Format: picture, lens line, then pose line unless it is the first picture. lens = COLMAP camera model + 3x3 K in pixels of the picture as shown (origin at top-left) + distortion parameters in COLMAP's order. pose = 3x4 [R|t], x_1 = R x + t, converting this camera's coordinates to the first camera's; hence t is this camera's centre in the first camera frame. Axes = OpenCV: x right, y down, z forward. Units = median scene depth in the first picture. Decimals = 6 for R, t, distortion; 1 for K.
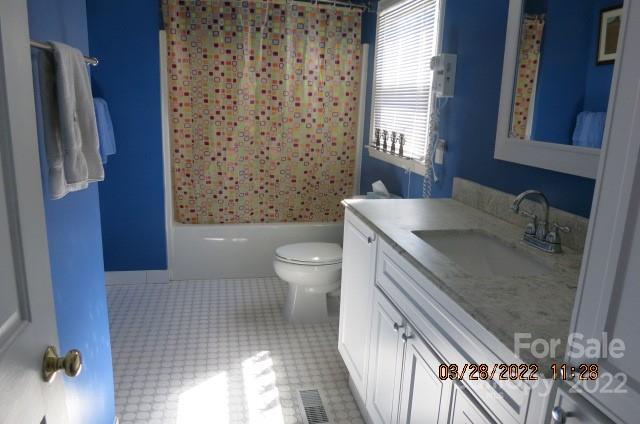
lens RADIAL K [[461.2, 0, 319.9], [0, 461.2, 213.4], [0, 0, 1]] dist [-0.030160, -0.004022]
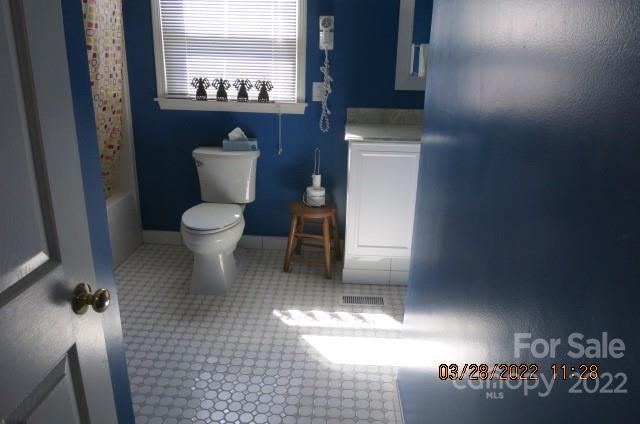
lens RADIAL K [[461.2, 0, 318.7], [0, 461.2, 210.4], [0, 0, 1]] dist [-0.030160, -0.004022]
pose [[0.247911, -0.339150, 0.907478, -0.972445], [0.205668, 0.933793, 0.292799, -0.188713], [-0.946700, 0.114051, 0.301250, 0.601003]]
